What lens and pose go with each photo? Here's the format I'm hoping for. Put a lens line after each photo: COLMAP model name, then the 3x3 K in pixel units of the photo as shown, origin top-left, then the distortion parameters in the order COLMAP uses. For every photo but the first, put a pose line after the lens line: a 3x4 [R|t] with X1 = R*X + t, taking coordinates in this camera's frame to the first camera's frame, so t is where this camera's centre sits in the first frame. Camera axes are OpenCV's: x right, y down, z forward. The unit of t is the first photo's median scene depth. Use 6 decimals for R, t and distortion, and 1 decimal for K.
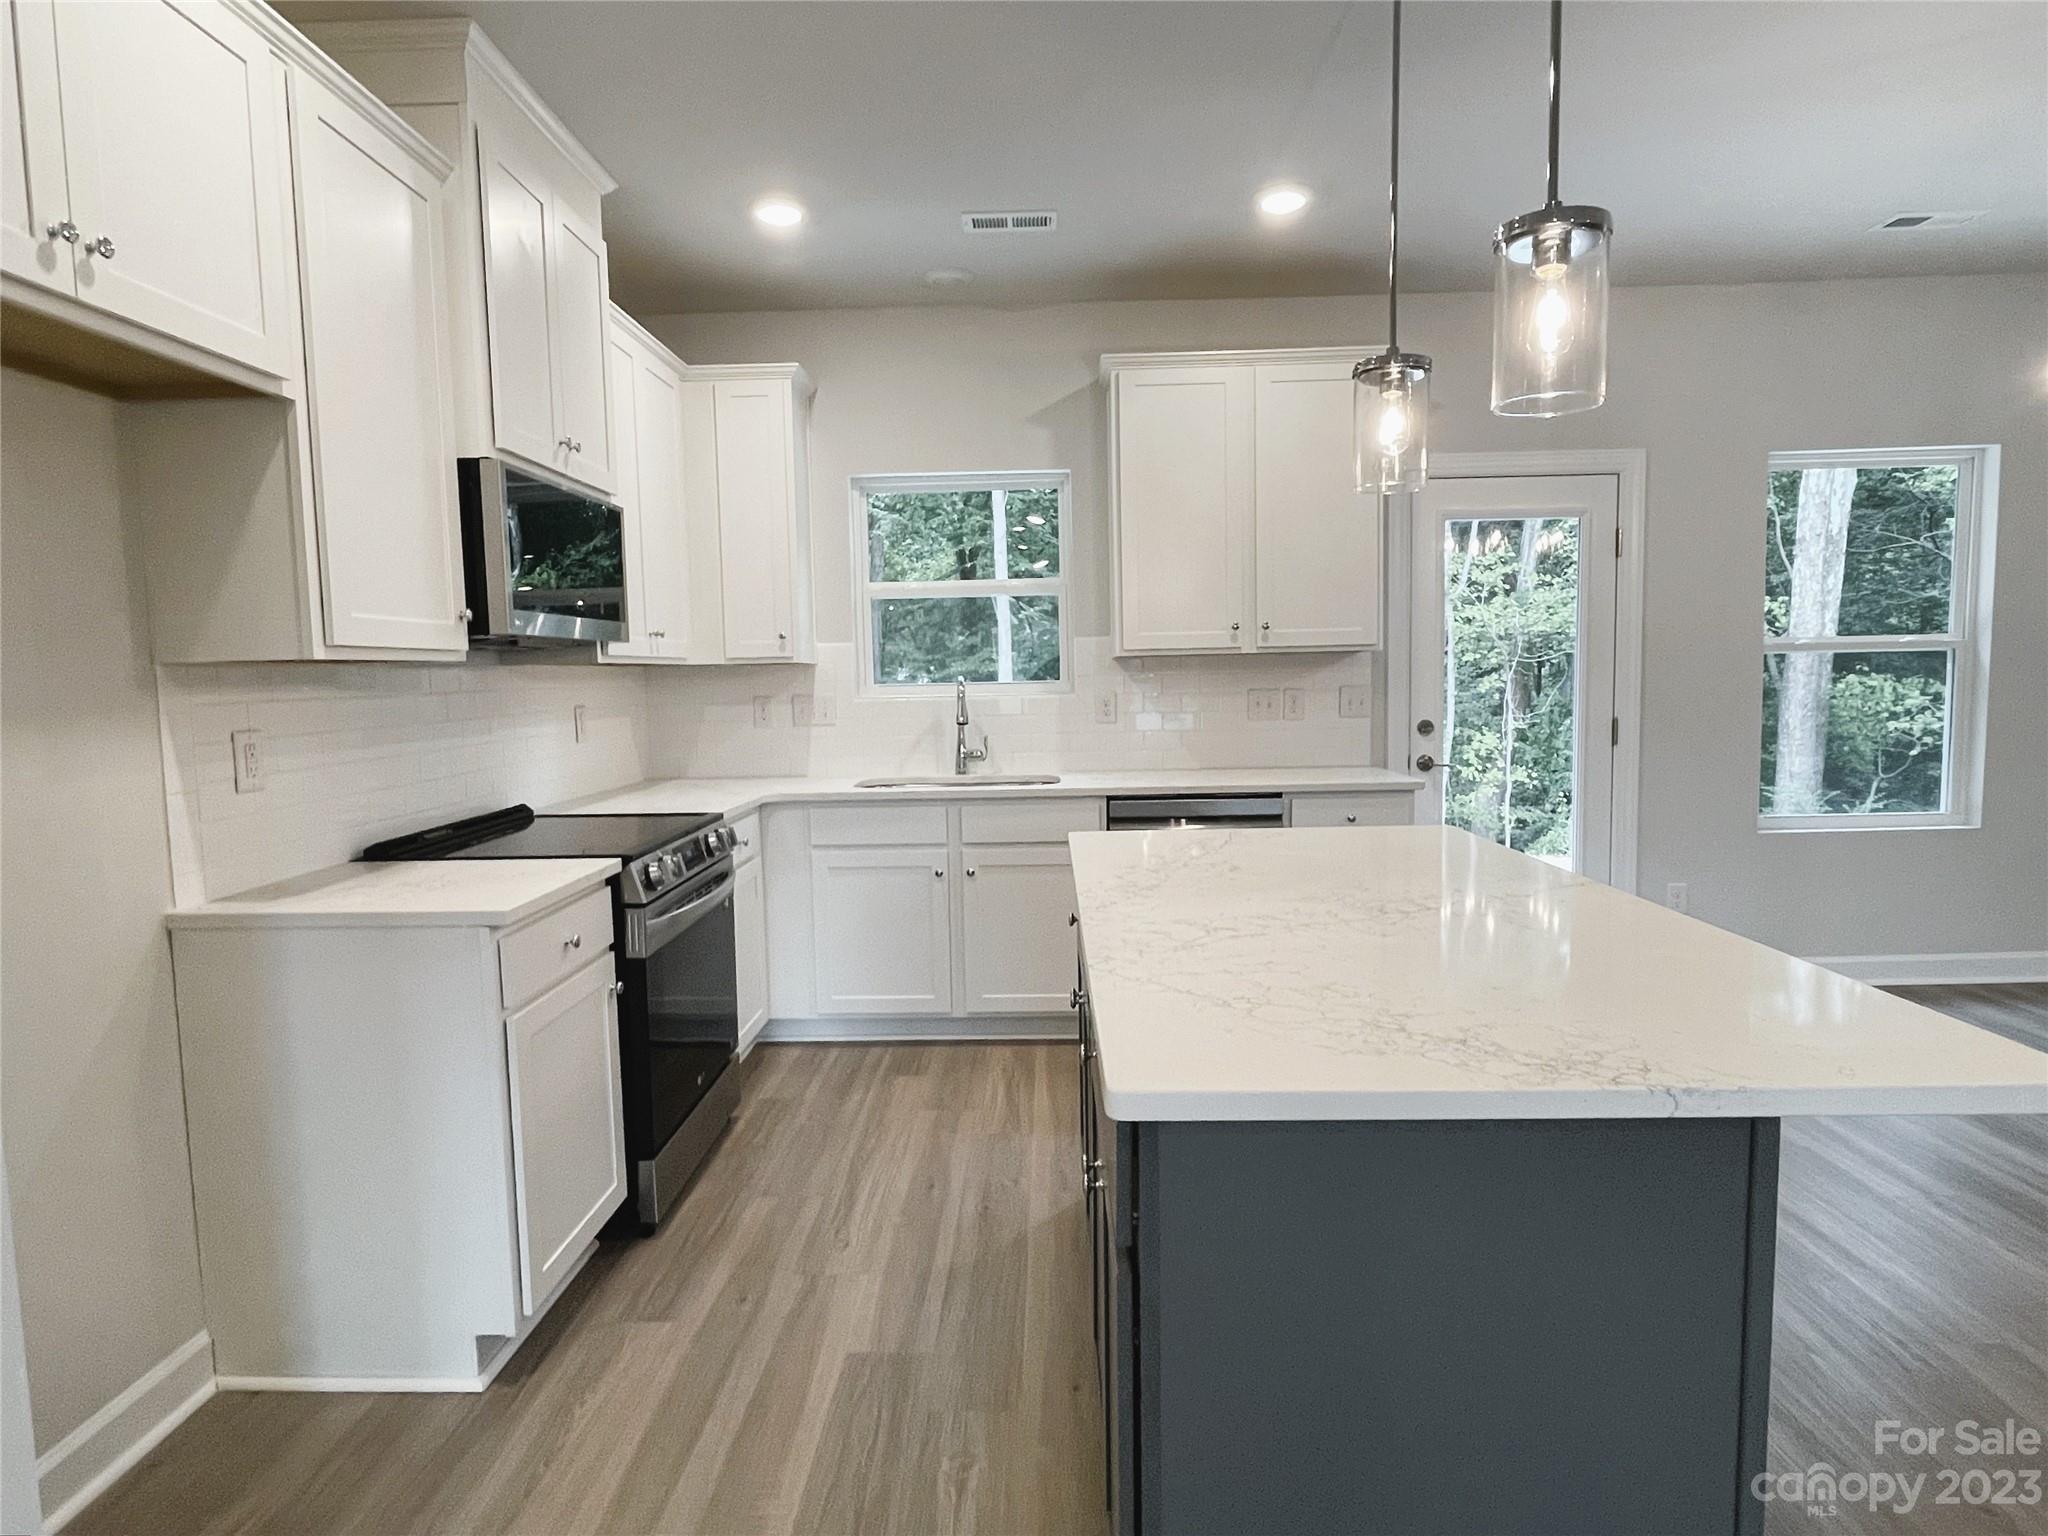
lens RADIAL K [[1114.4, 0, 1016.2], [0, 1114.4, 768.3], [0, 0, 1]] dist [-0.004978, -0.001177]
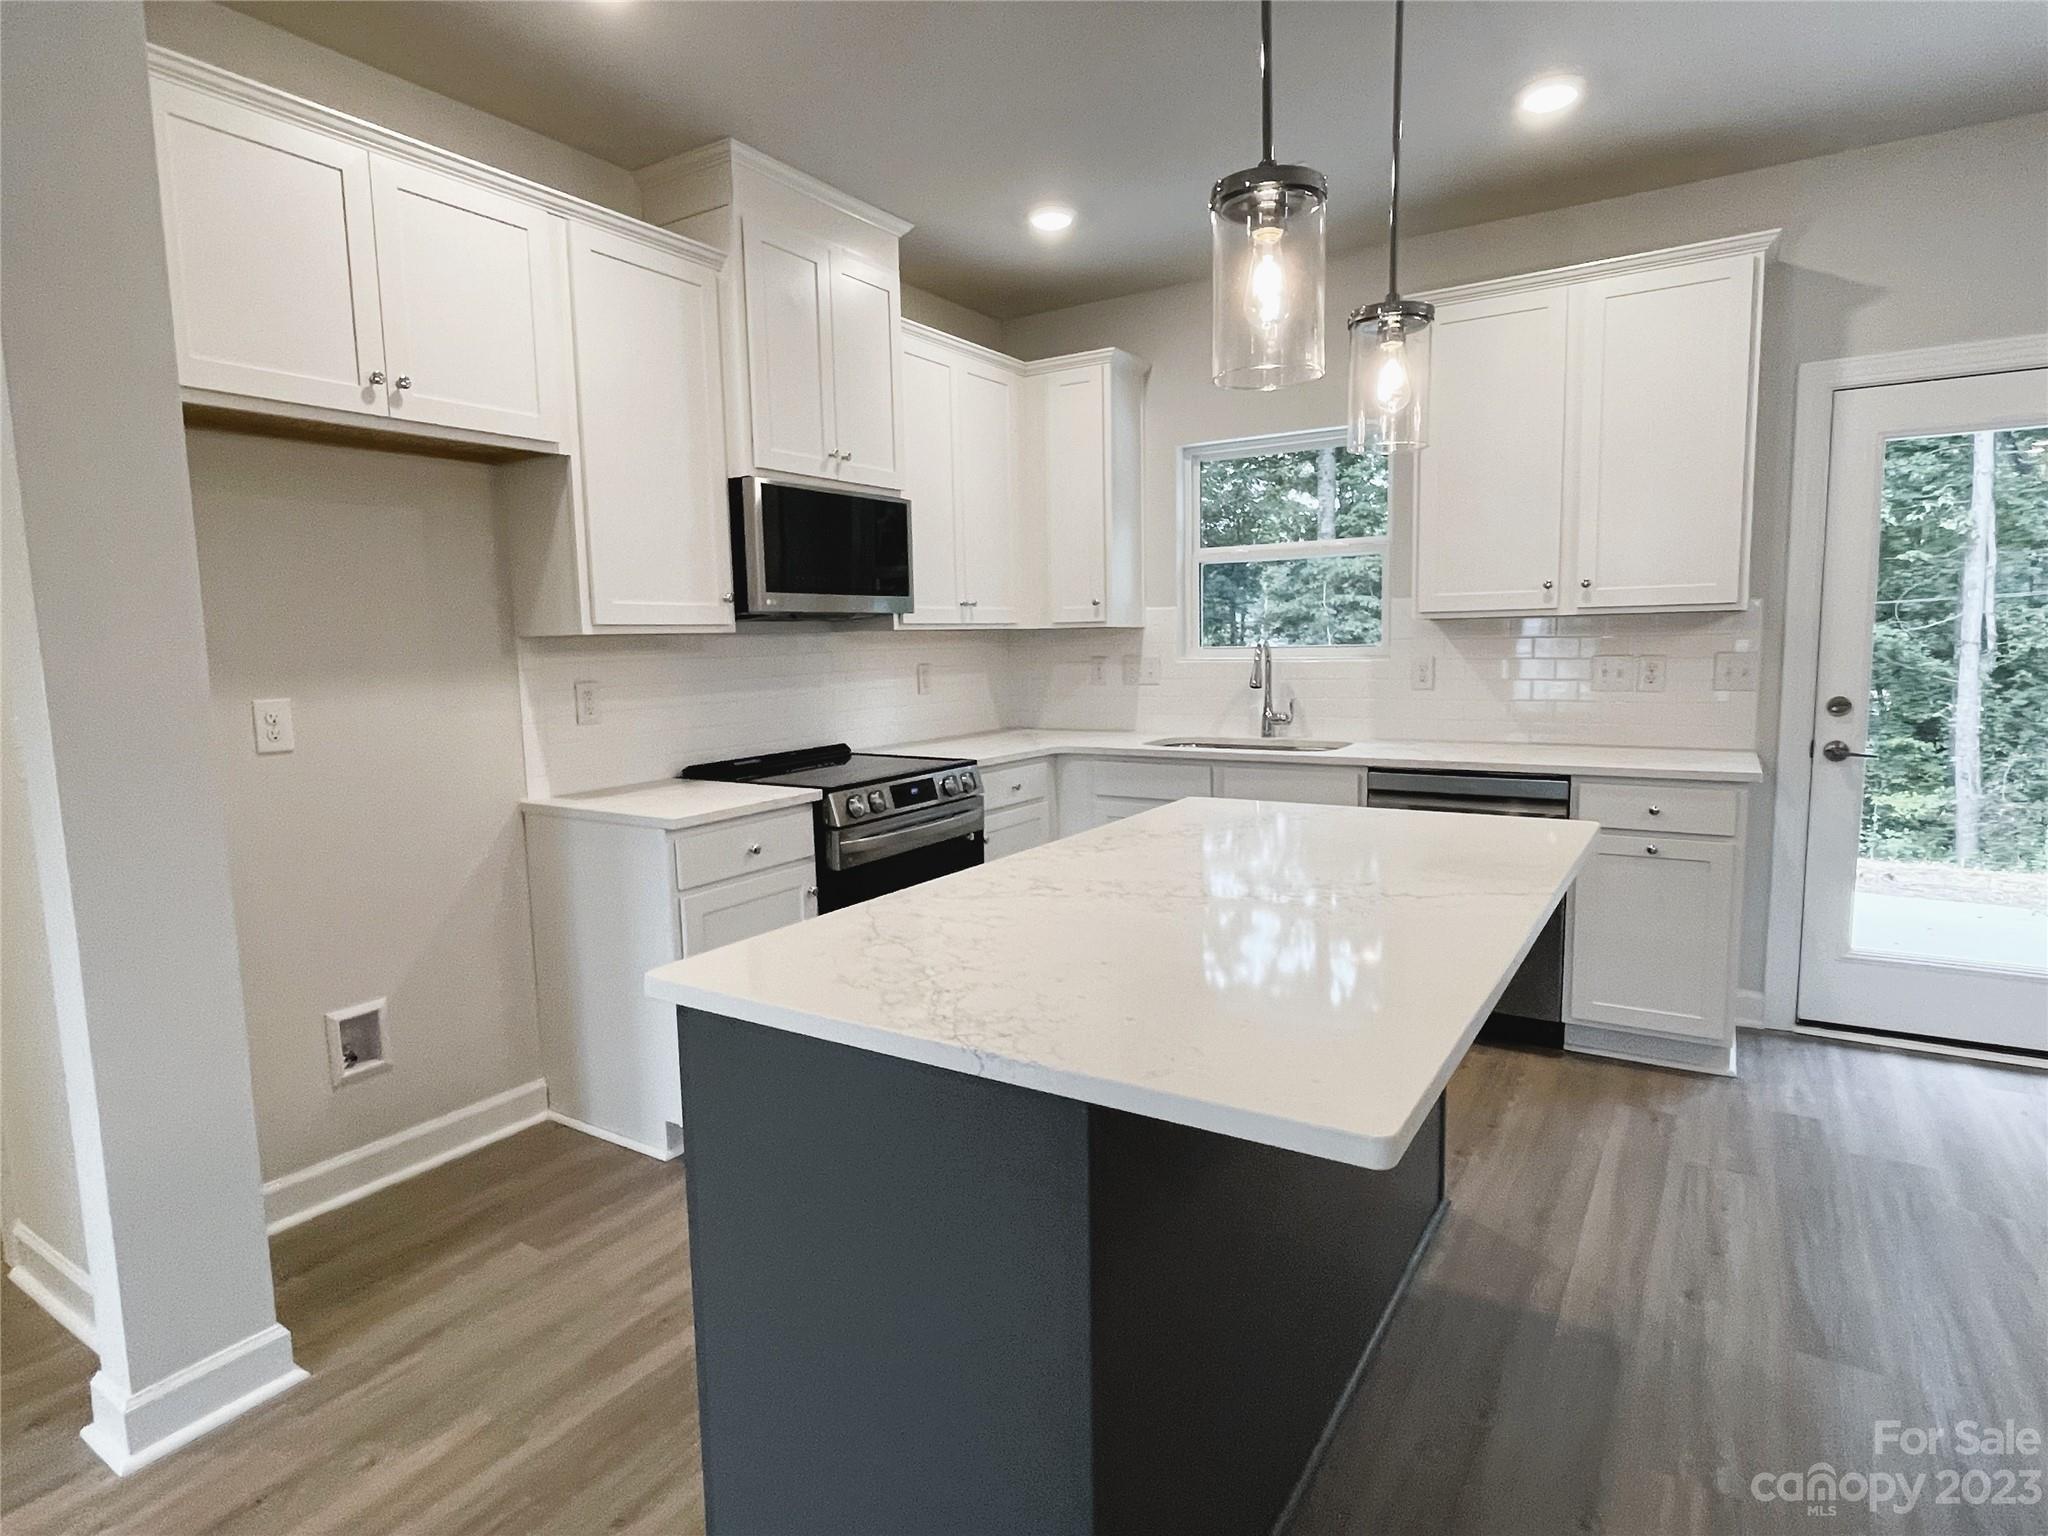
lens RADIAL K [[1110.0, 0, 1019.2], [0, 1110.0, 769.0], [0, 0, 1]] dist [-0.001865, -0.000821]
pose [[0.856581, 0.063405, -0.512103, 0.385691], [-0.040800, 0.997637, 0.055276, -0.016801], [0.514398, -0.026455, 0.857144, 0.030211]]
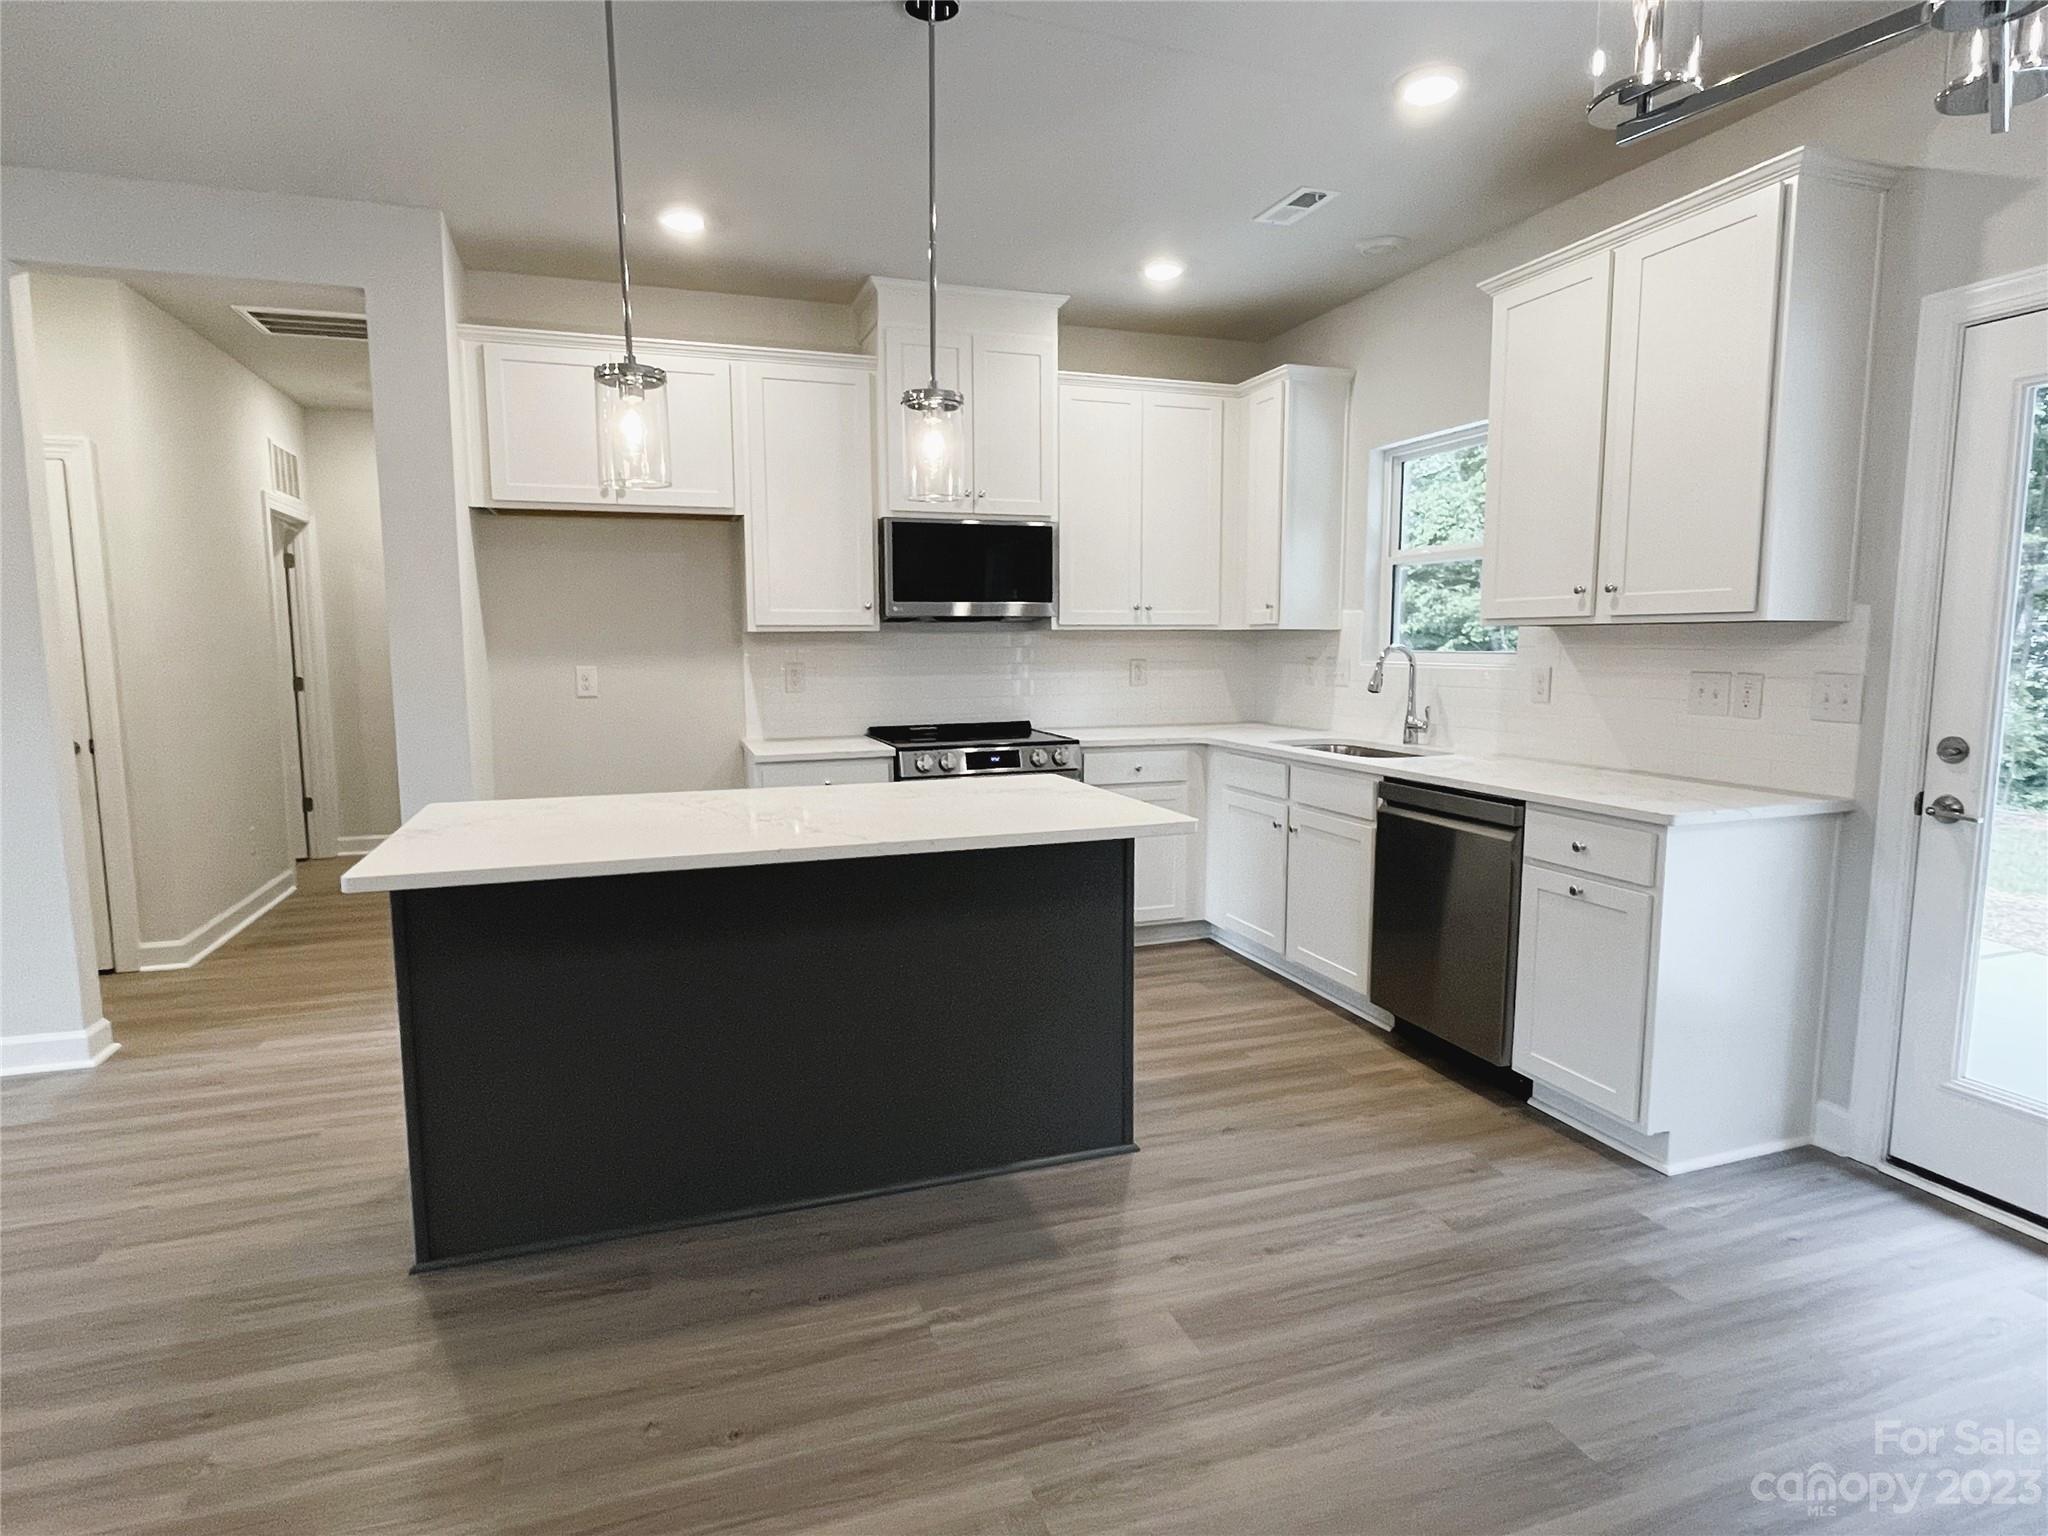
lens RADIAL K [[1109.1, 0, 1028.8], [0, 1109.1, 767.5], [0, 0, 1]] dist [-0.000434, 0.000534]
pose [[0.357277, 0.127174, -0.925300, 1.040028], [-0.082886, 0.991095, 0.104213, -0.067424], [0.930313, 0.039461, 0.364636, 0.460108]]
